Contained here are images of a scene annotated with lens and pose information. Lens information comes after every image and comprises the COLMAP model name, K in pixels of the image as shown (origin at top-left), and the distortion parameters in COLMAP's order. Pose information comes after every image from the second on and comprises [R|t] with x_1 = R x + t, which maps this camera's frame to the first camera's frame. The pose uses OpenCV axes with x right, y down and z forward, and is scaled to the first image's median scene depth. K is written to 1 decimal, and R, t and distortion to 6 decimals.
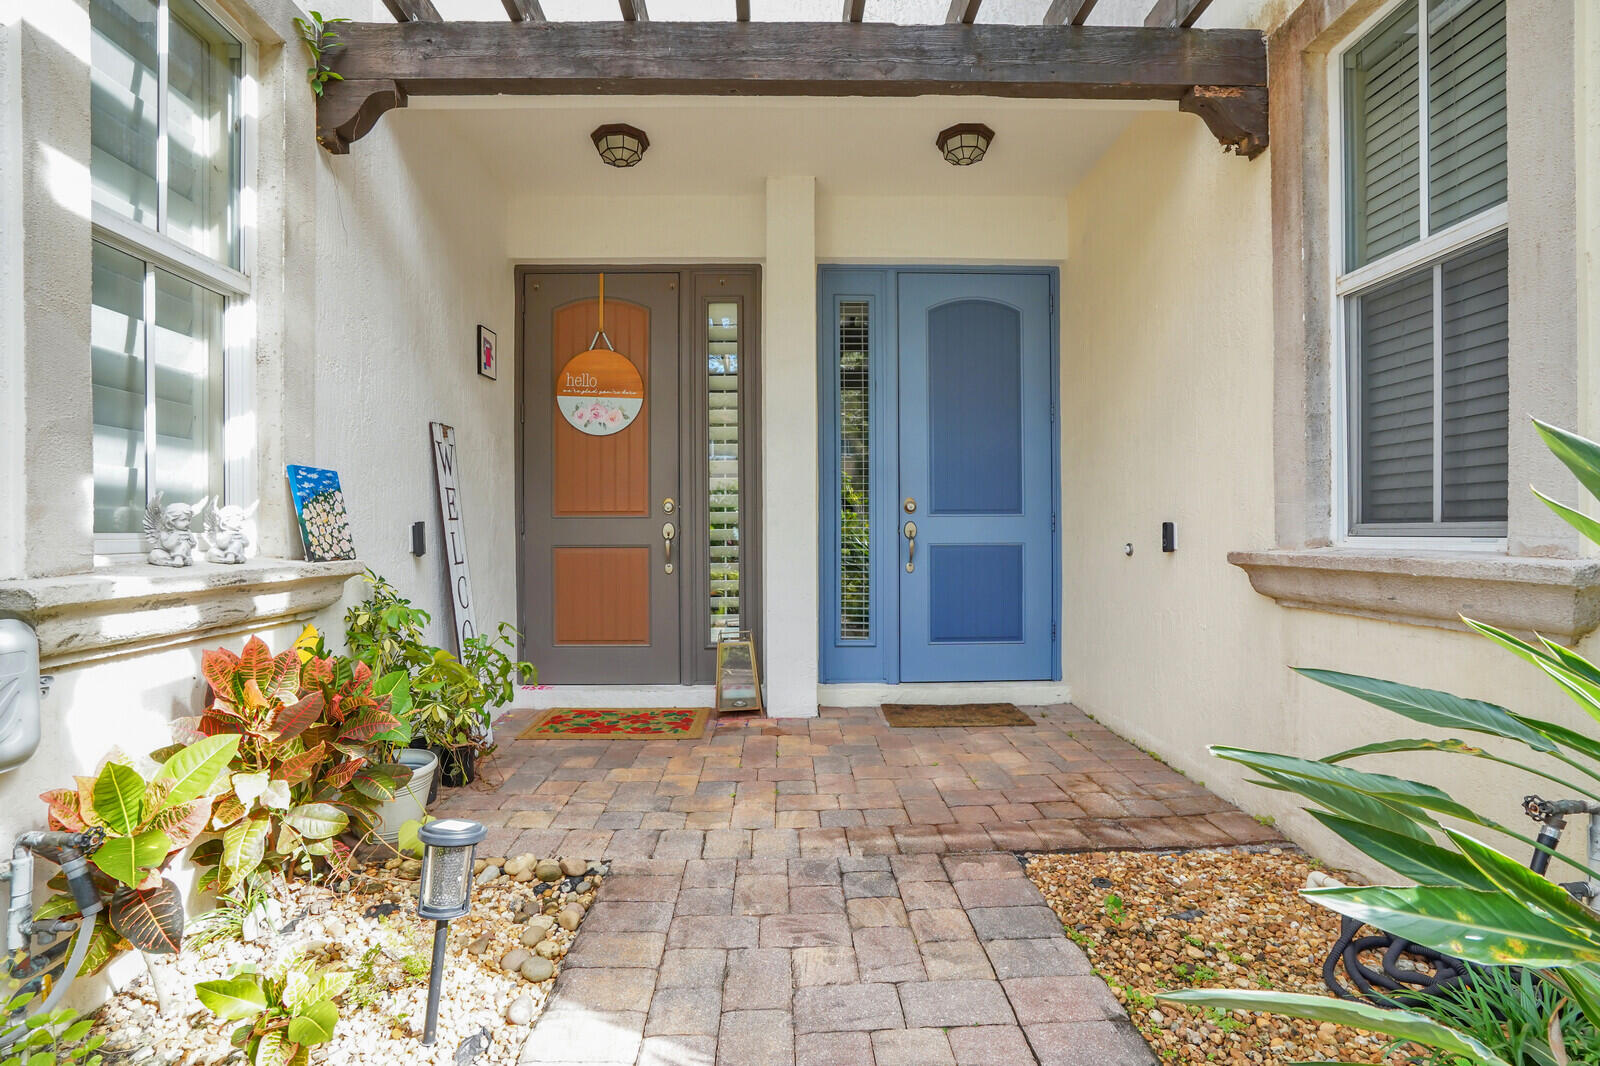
lens RADIAL K [[791.3, 0, 778.3], [0, 791.3, 581.9], [0, 0, 1]] dist [-0.040781, 0.017450]
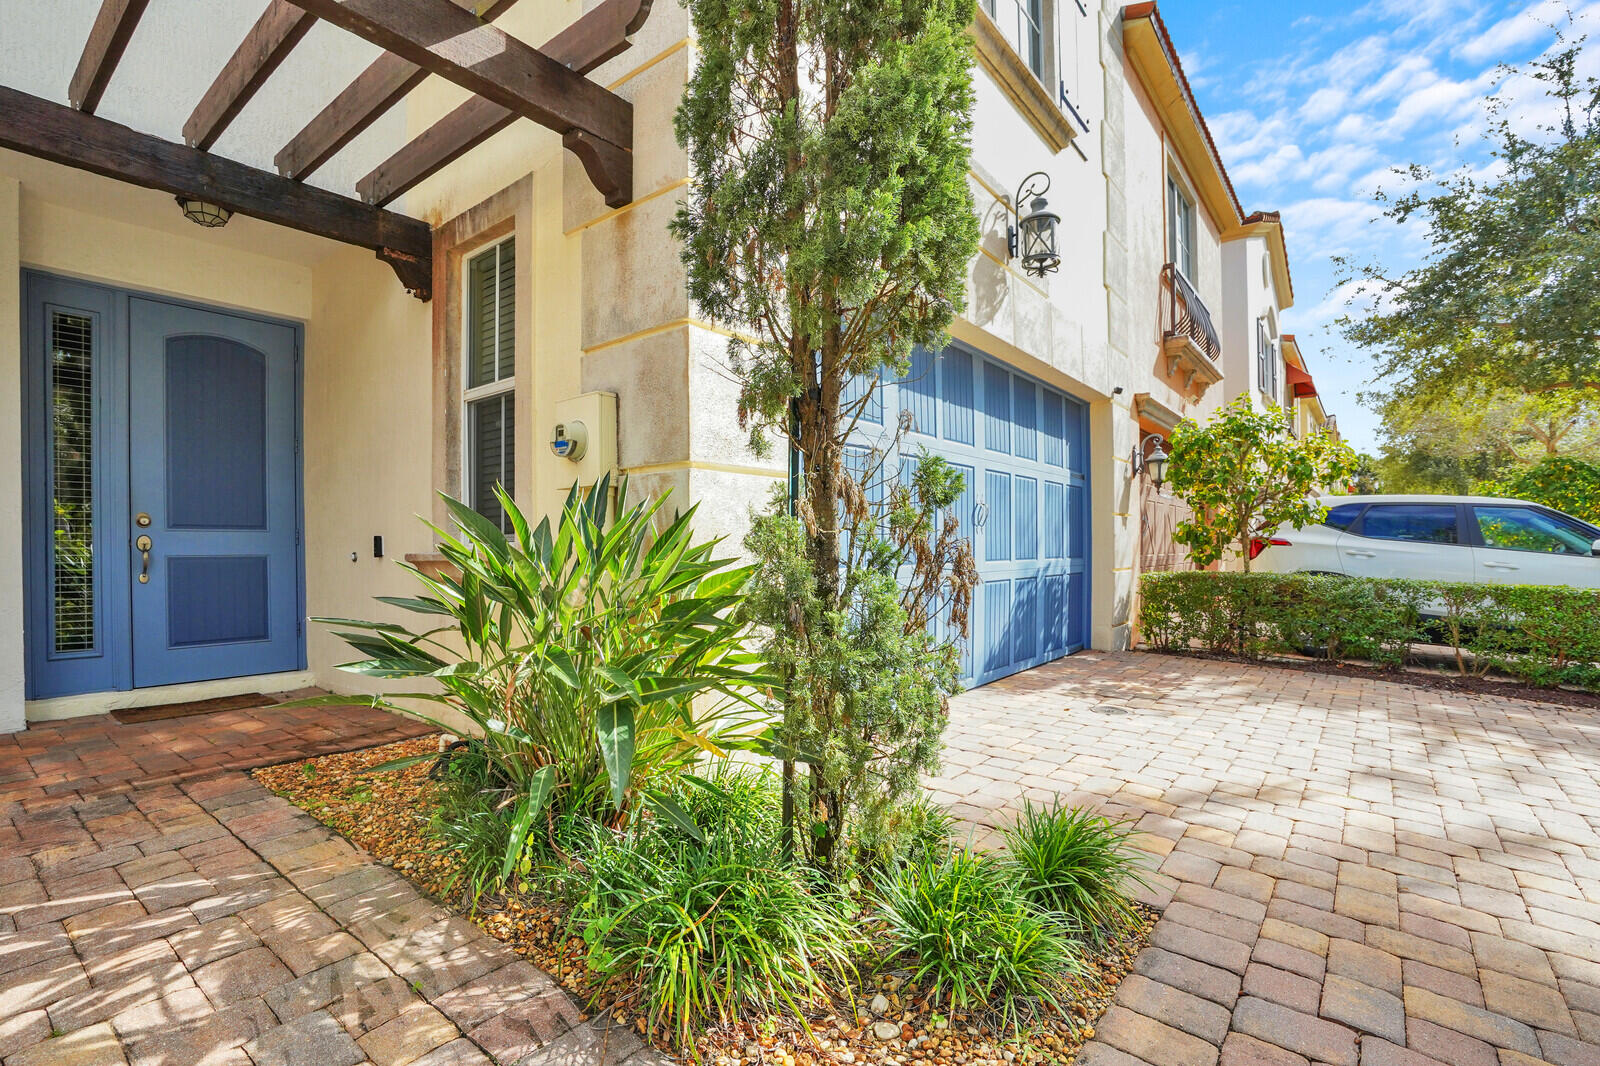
lens RADIAL K [[742.6, 0, 795.9], [0, 742.6, 541.9], [0, 0, 1]] dist [-0.056025, 0.015455]
pose [[0.621031, 0.004181, 0.783774, -0.067064], [0.057475, 0.997051, -0.050859, 0.049704], [-0.781675, 0.076633, 0.618960, -0.437164]]
